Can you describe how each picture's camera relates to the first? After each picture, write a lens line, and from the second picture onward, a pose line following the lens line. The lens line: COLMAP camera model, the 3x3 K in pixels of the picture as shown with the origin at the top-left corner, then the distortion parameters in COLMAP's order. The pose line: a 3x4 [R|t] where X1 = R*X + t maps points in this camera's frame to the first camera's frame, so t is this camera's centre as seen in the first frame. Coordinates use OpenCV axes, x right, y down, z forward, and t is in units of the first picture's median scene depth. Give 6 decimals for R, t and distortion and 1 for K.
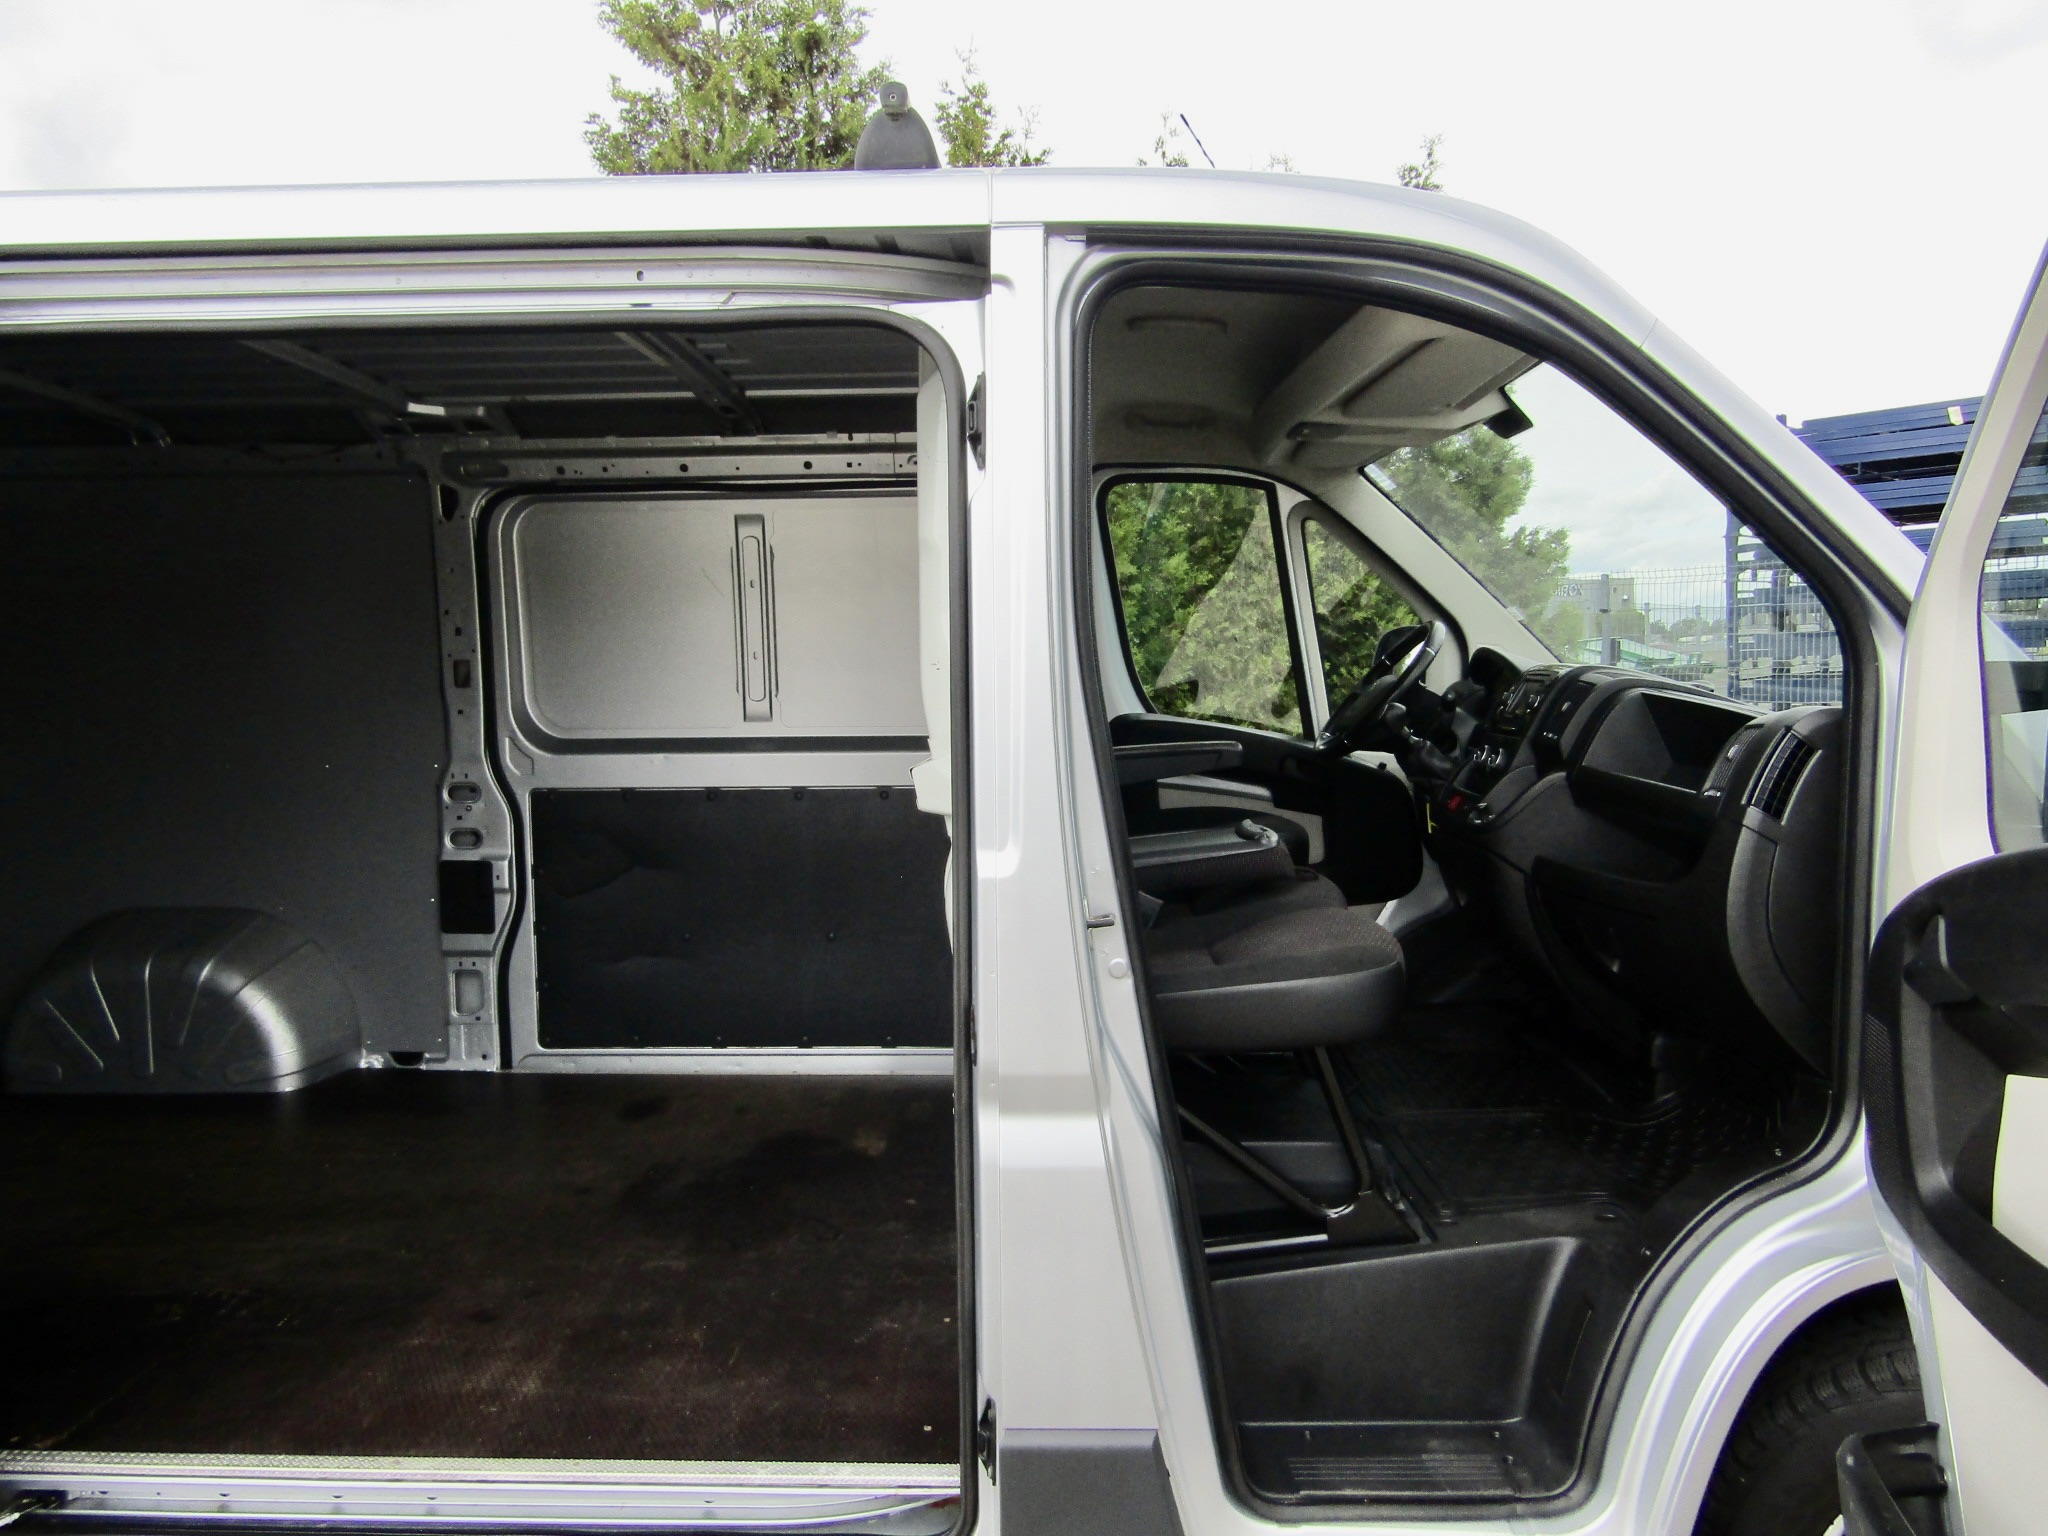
lens RADIAL K [[1446.9, 0, 1024.0], [0, 1446.9, 768.0], [0, 0, 1]] dist [-0.017831, 0.003463]
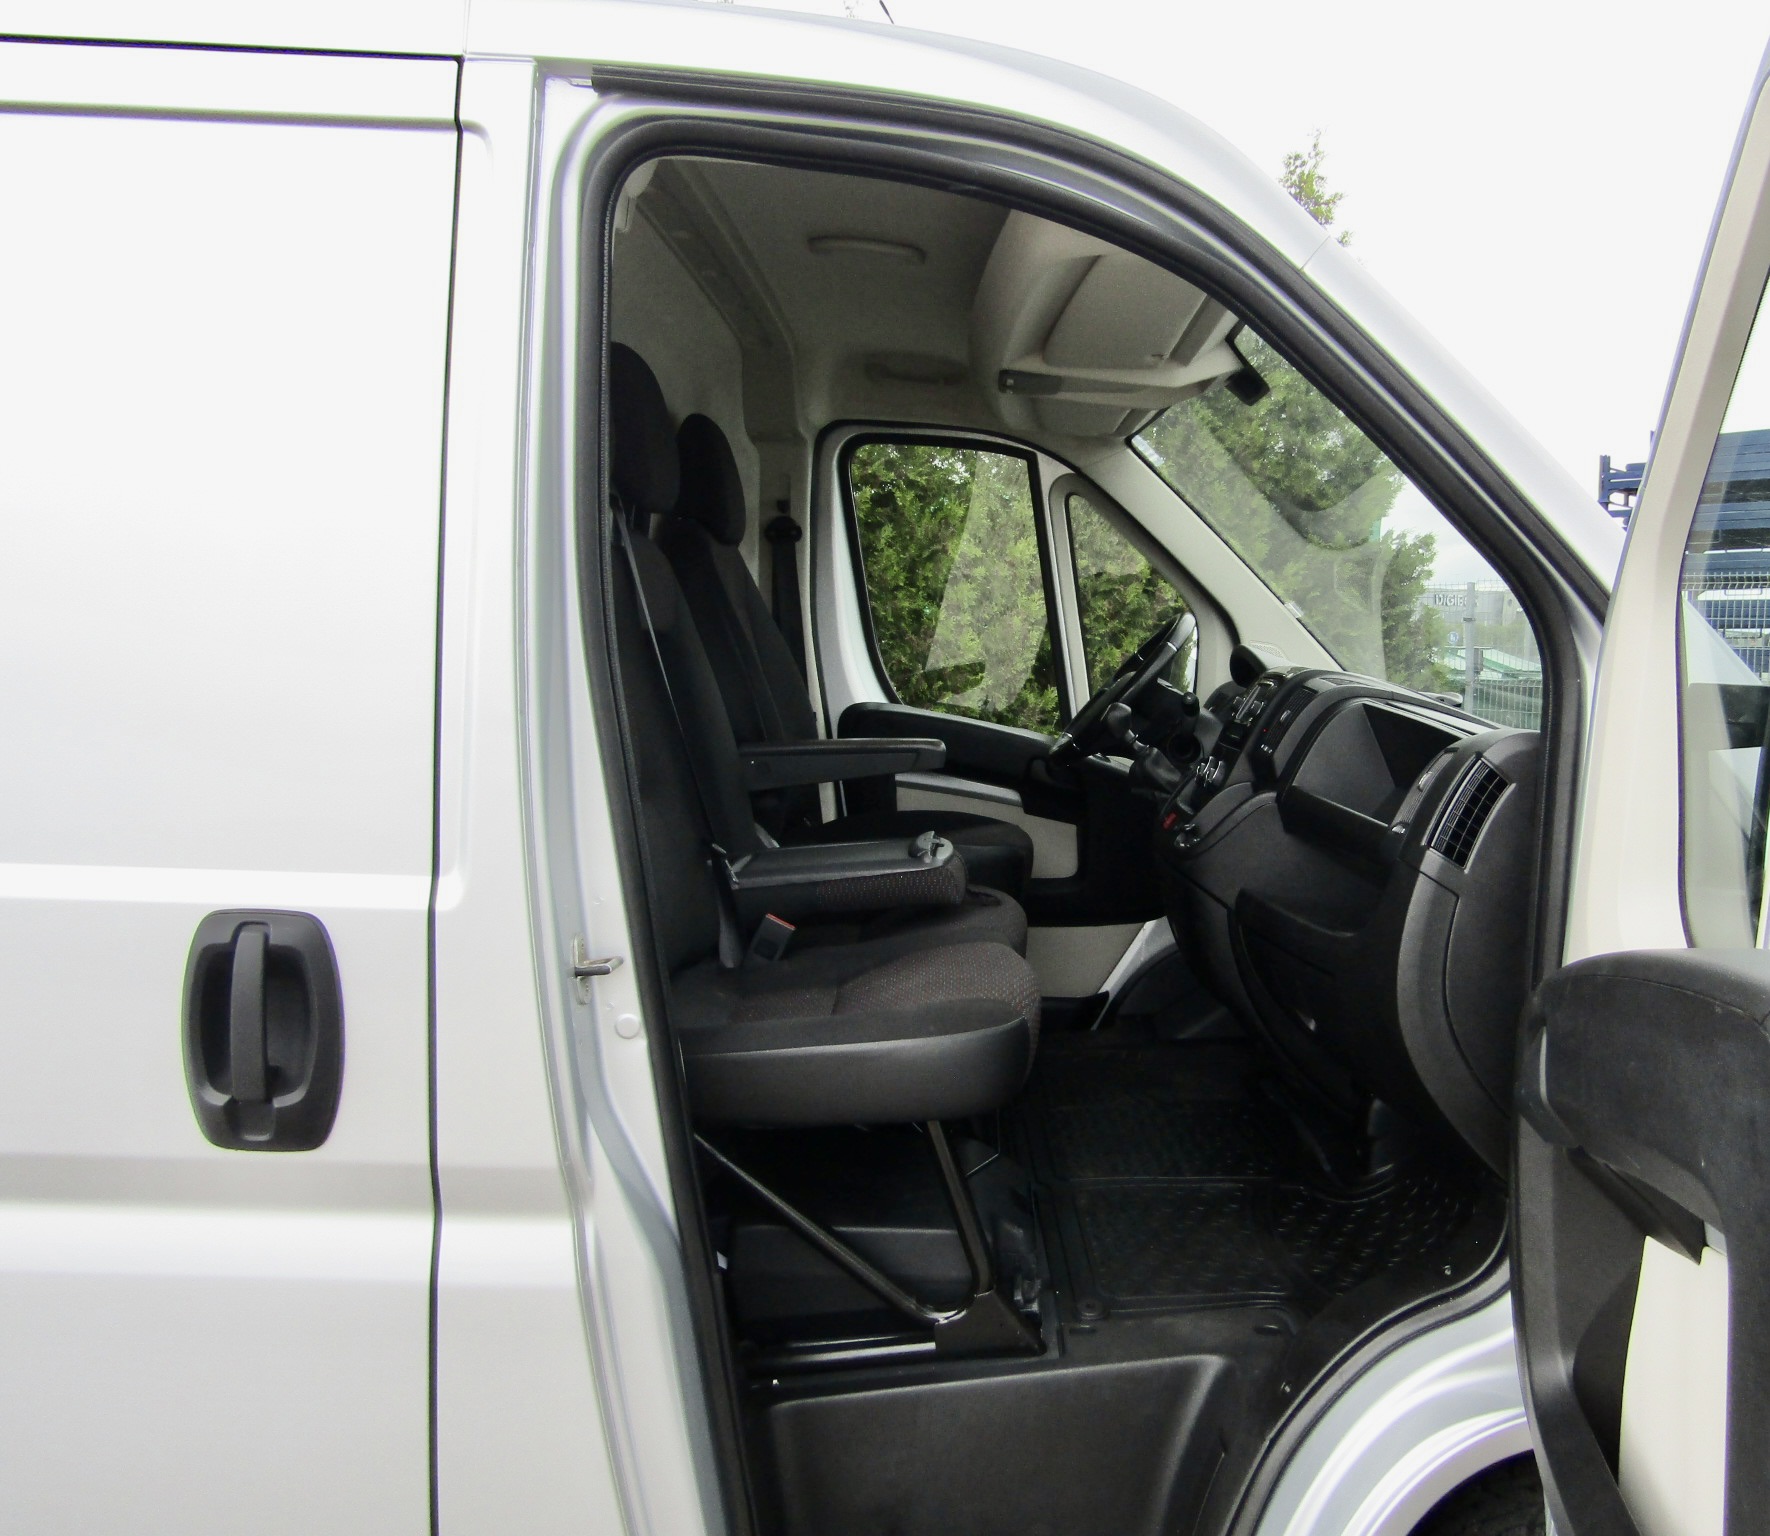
lens RADIAL K [[1431.5, 0, 1039.1], [0, 1431.5, 768.5], [0, 0, 1]] dist [-0.013639, -0.005539]
pose [[0.996913, 0.039608, 0.067788, 0.190620], [-0.040313, 0.999146, 0.009051, -0.014369], [-0.067372, -0.011755, 0.997659, 0.174875]]
